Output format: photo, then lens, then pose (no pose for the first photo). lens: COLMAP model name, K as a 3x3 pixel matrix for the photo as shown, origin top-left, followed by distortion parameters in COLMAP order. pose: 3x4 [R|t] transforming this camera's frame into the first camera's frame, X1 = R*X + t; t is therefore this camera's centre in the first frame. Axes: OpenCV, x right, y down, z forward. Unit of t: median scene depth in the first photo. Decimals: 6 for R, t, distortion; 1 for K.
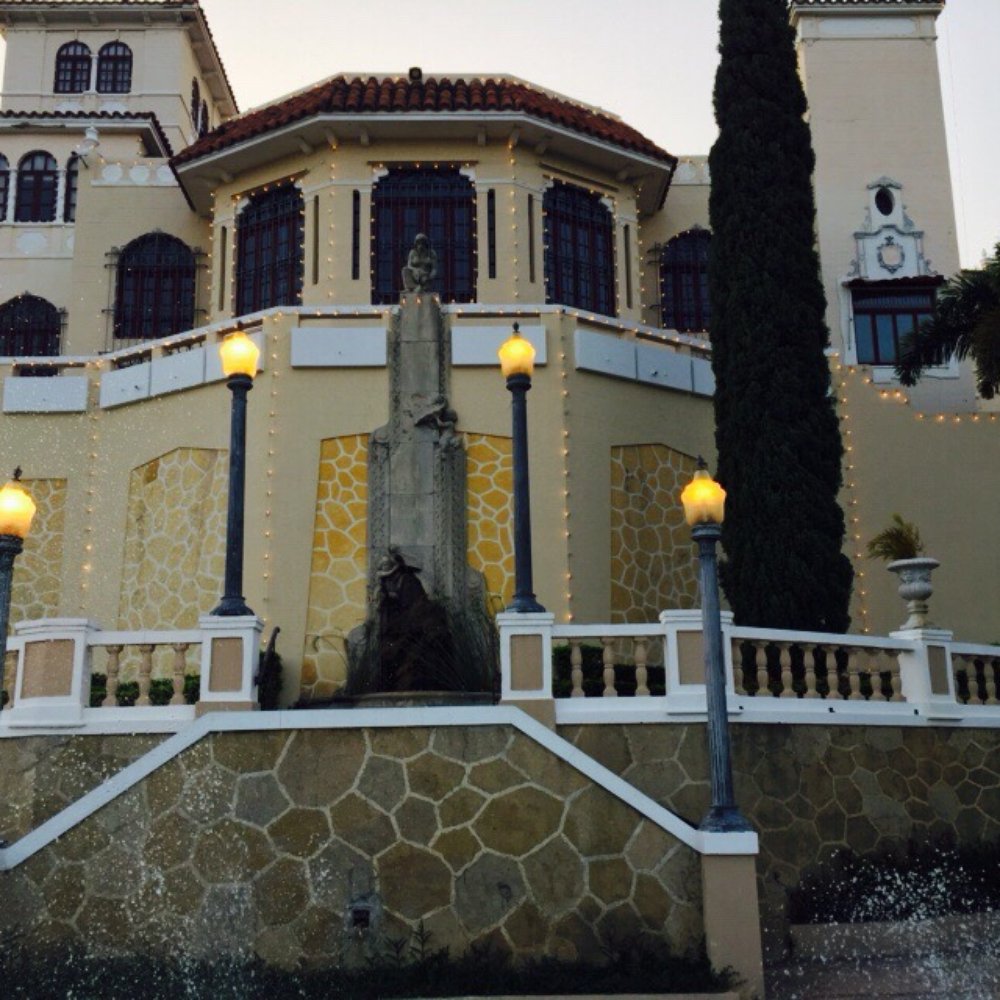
lens RADIAL K [[1138.1, 0, 500.0], [0, 1138.1, 500.0], [0, 0, 1]] dist [0.061648, -0.047529]
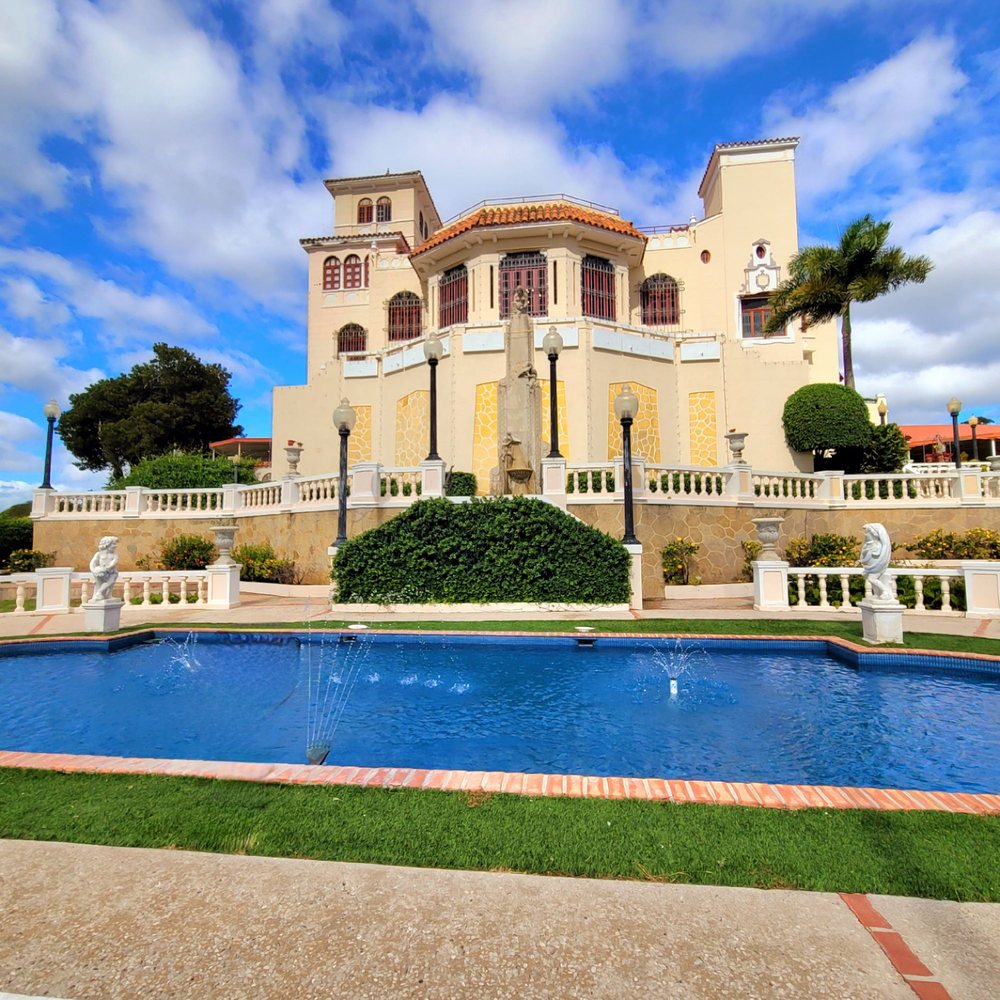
lens RADIAL K [[548.5, 0, 500.0], [0, 548.5, 500.0], [0, 0, 1]] dist [0.001211, 0.000316]
pose [[0.989113, -0.002316, -0.147137, 0.039674], [0.025623, 0.987312, 0.156709, 0.002332], [0.144907, -0.158773, 0.976623, -0.069242]]
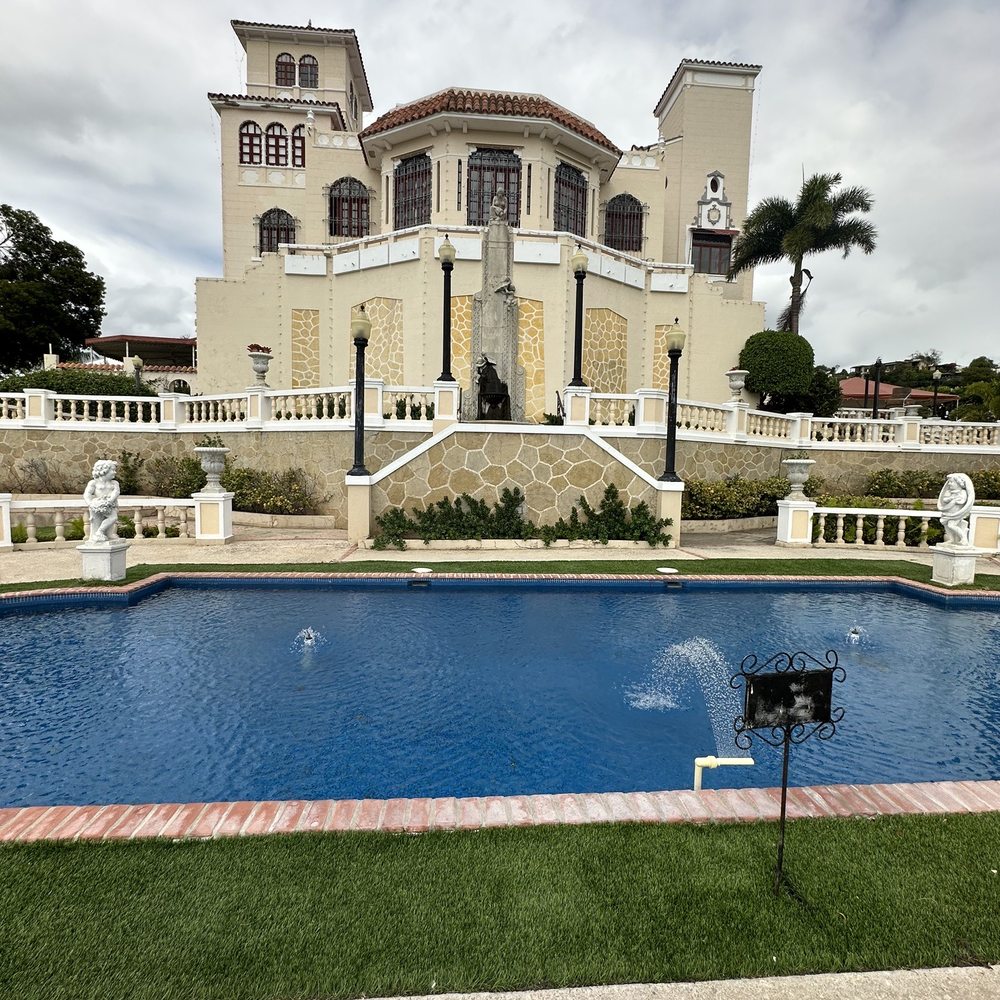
lens RADIAL K [[539.3, 0, 500.0], [0, 539.3, 500.0], [0, 0, 1]] dist [-0.003820, 0.000253]
pose [[0.997490, 0.034303, 0.061937, -0.095049], [-0.051108, 0.954255, 0.294595, 0.004405], [-0.048998, -0.297021, 0.953613, -0.032148]]
